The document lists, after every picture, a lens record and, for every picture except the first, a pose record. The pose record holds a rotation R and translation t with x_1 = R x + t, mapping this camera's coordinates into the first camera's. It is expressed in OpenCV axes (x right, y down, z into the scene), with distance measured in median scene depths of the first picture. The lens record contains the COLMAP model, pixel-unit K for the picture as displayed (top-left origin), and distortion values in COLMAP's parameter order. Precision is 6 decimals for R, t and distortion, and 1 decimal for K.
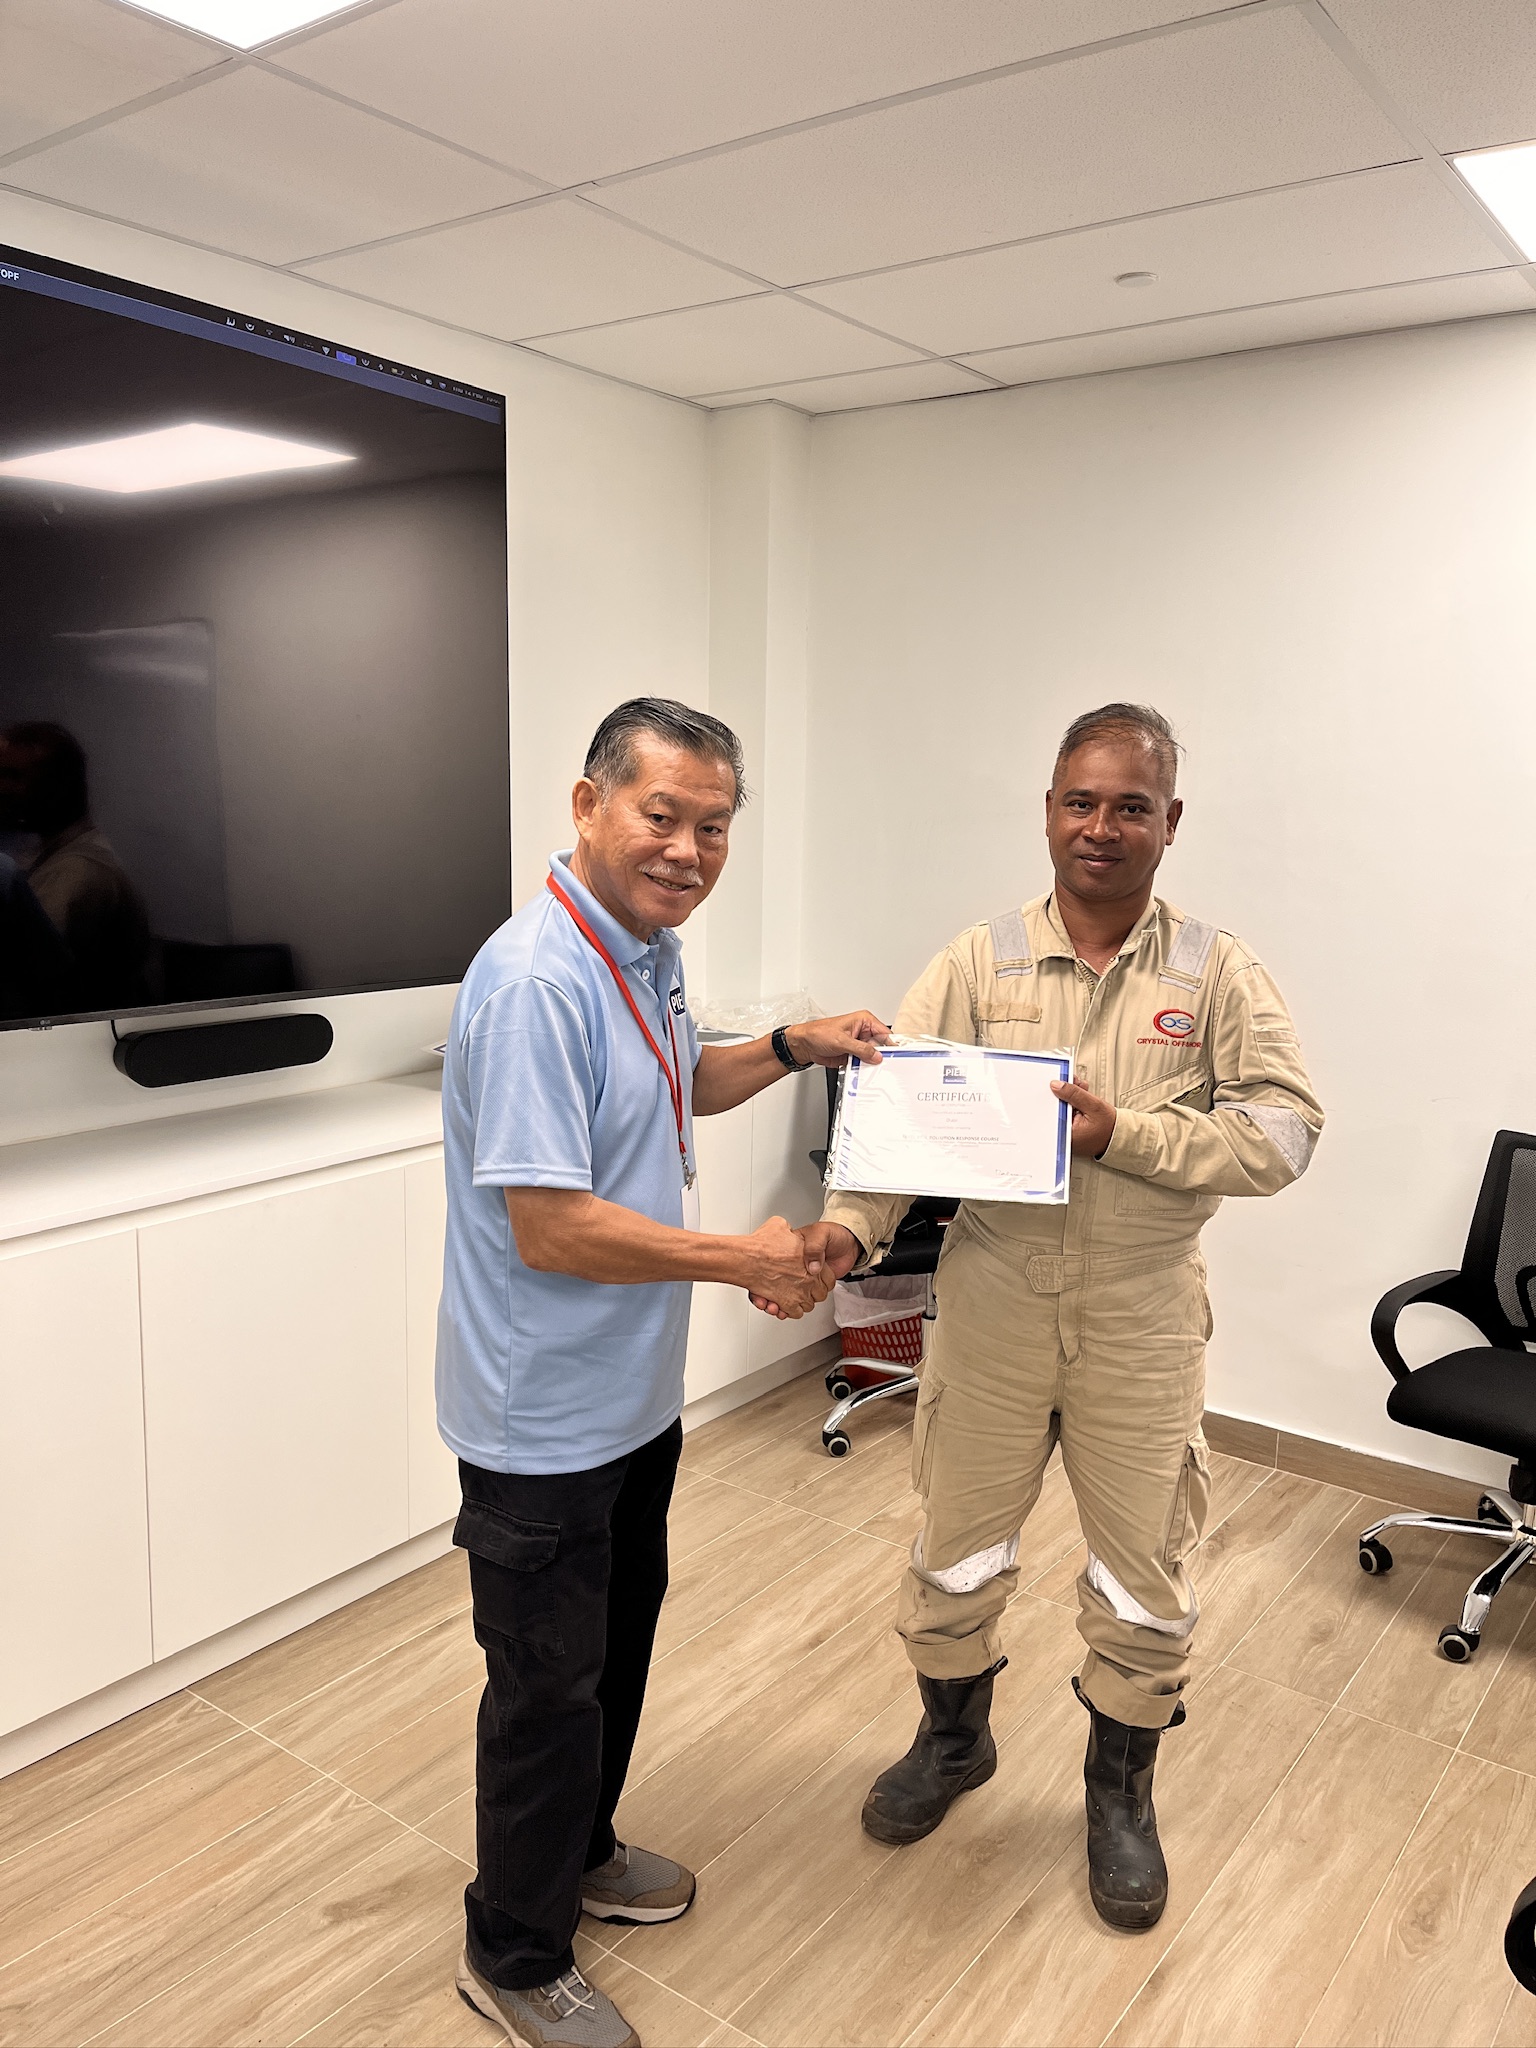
lens RADIAL K [[1546.1, 0, 767.4], [0, 1546.1, 1032.5], [0, 0, 1]] dist [0.079028, -0.117487]
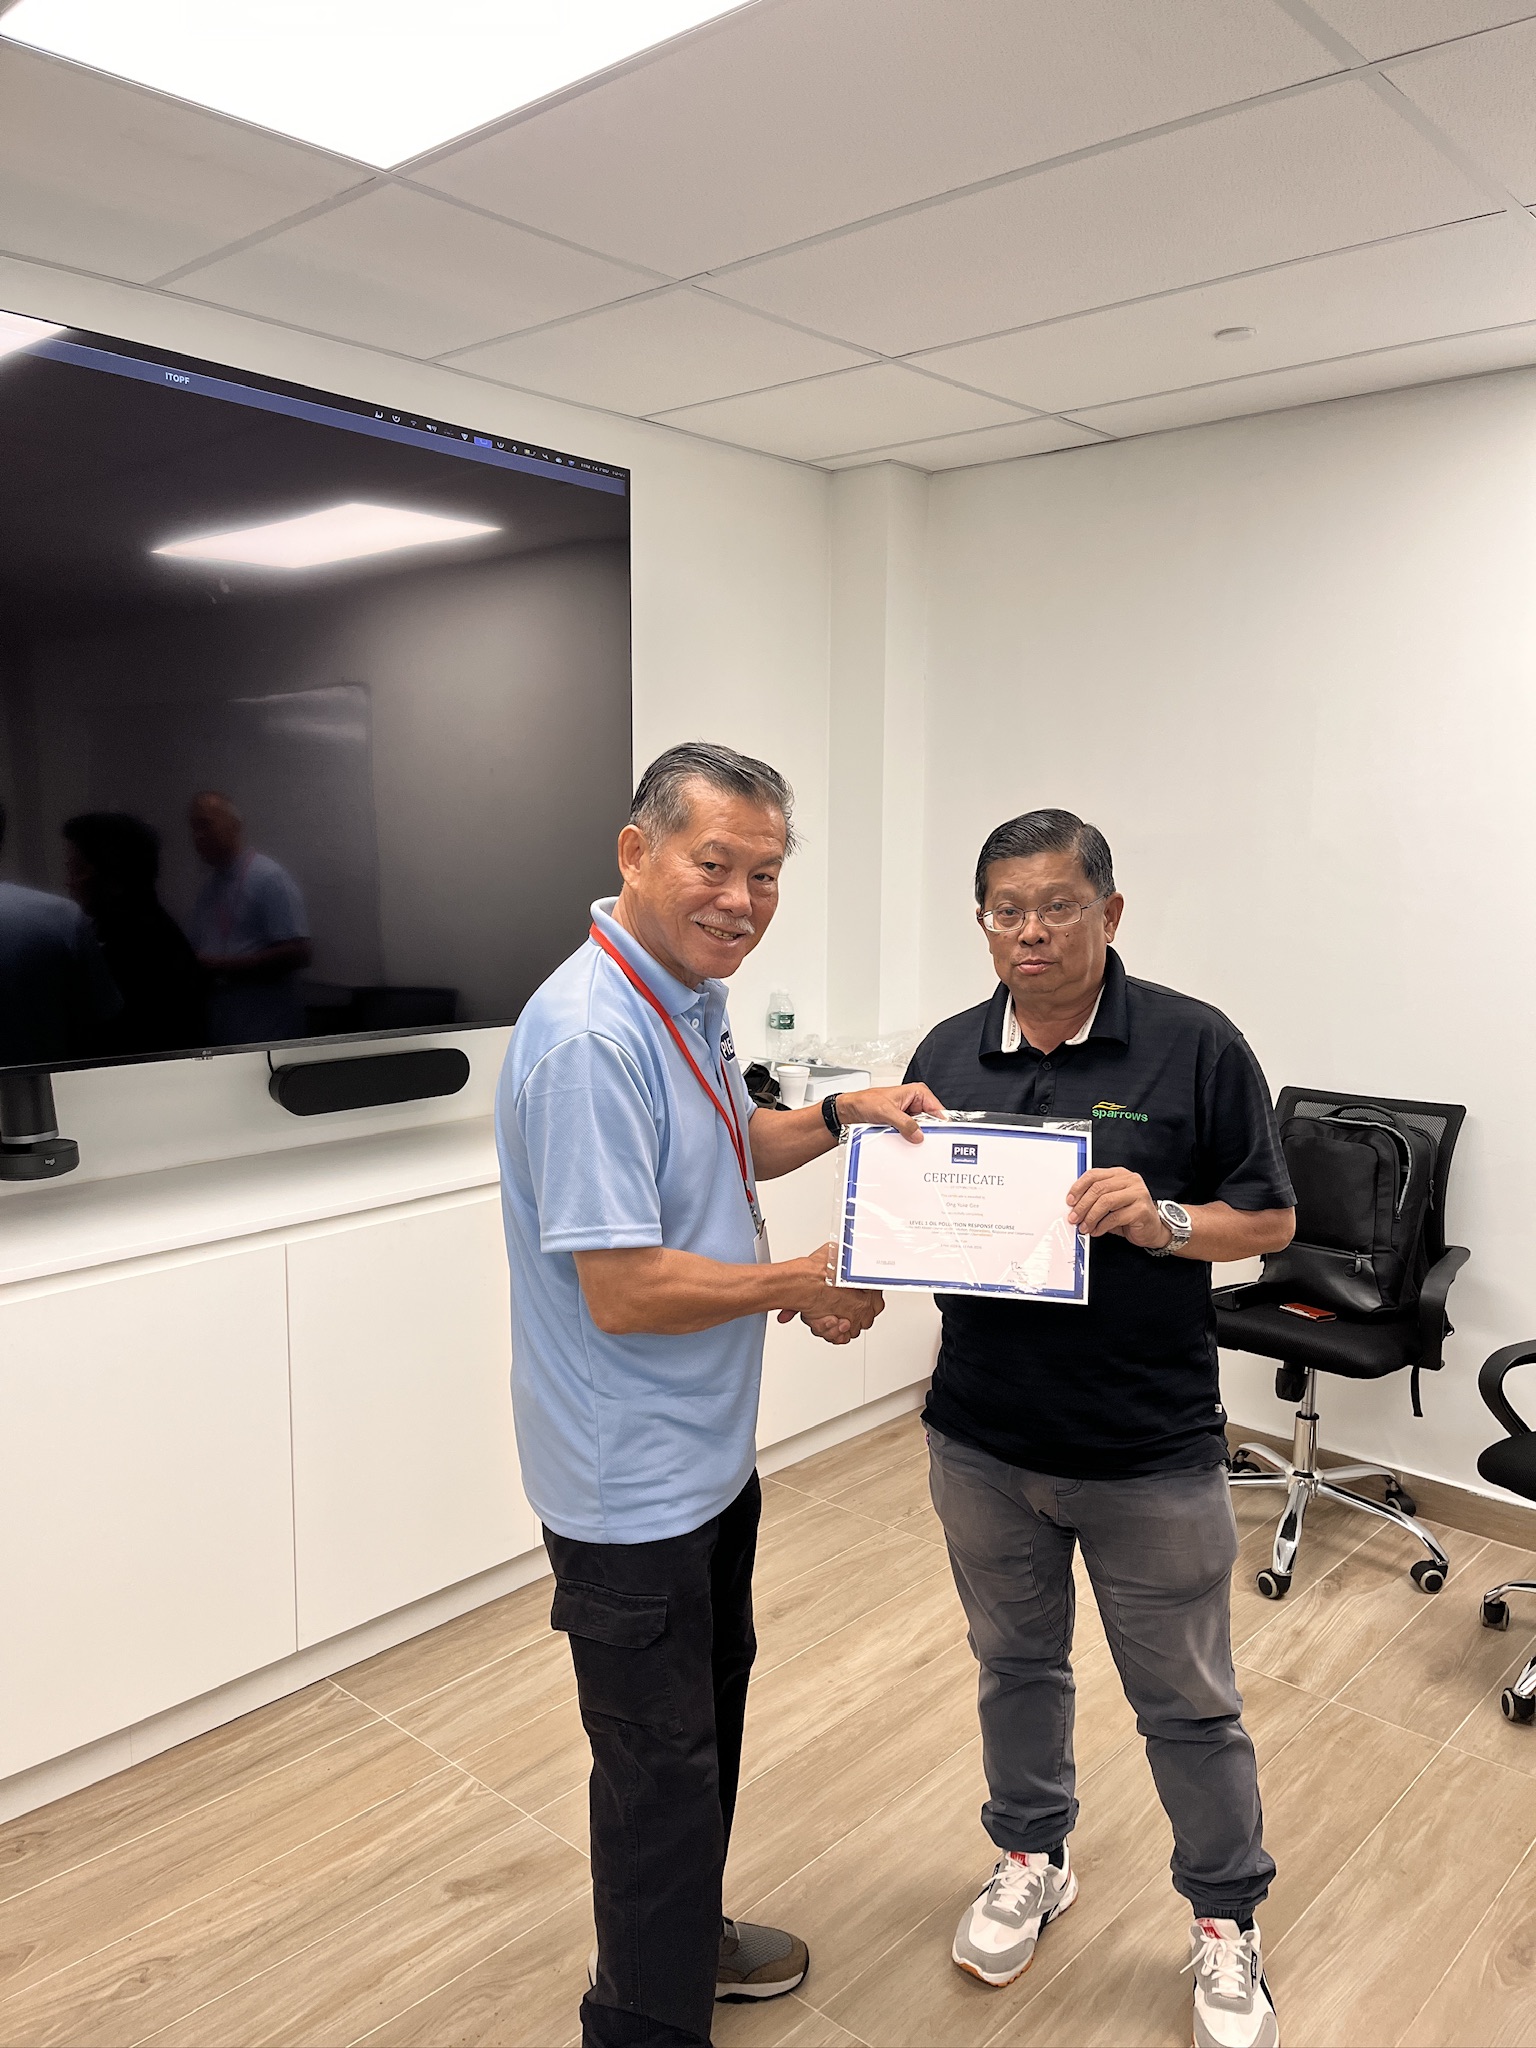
lens RADIAL K [[1546.1, 0, 757.7], [0, 1546.1, 1030.0], [0, 0, 1]] dist [0.079028, -0.117487]
pose [[0.995020, -0.000347, -0.099676, 0.027425], [-0.002672, 0.999542, -0.030160, 0.008285], [0.099641, 0.030276, 0.994563, -0.043981]]
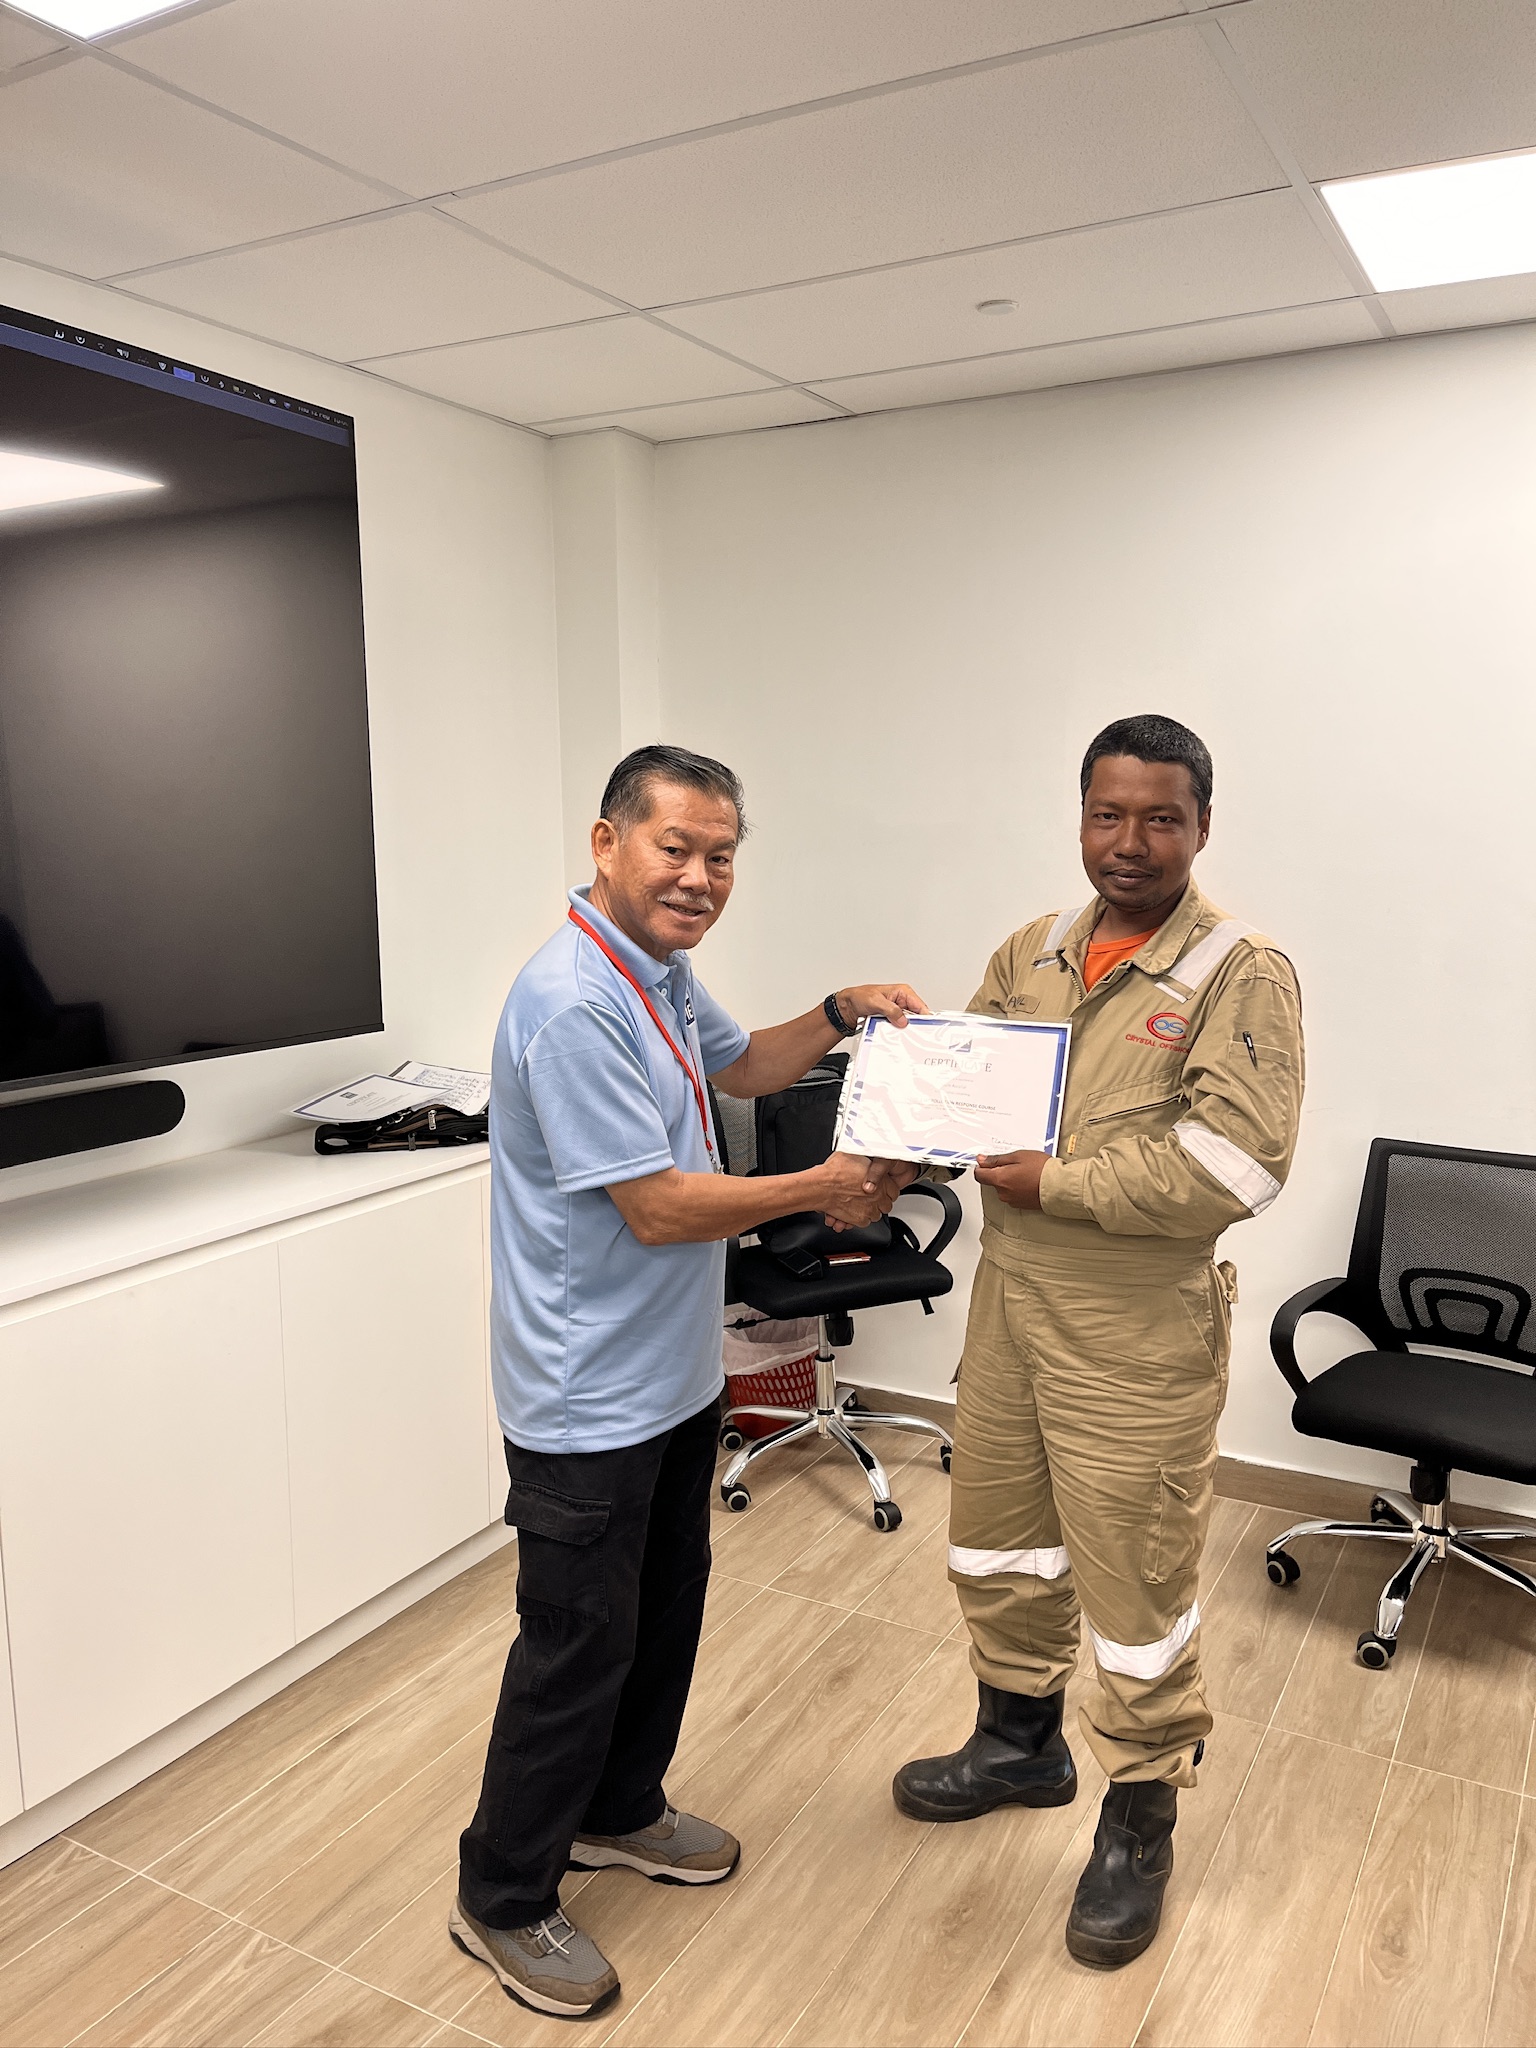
lens RADIAL K [[1546.1, 0, 779.2], [0, 1546.1, 1031.5], [0, 0, 1]] dist [0.079028, -0.117487]
pose [[0.990656, -0.044397, 0.128954, -0.055030], [0.047087, 0.998731, -0.017883, -0.008400], [-0.127996, 0.023788, 0.991489, 0.041827]]
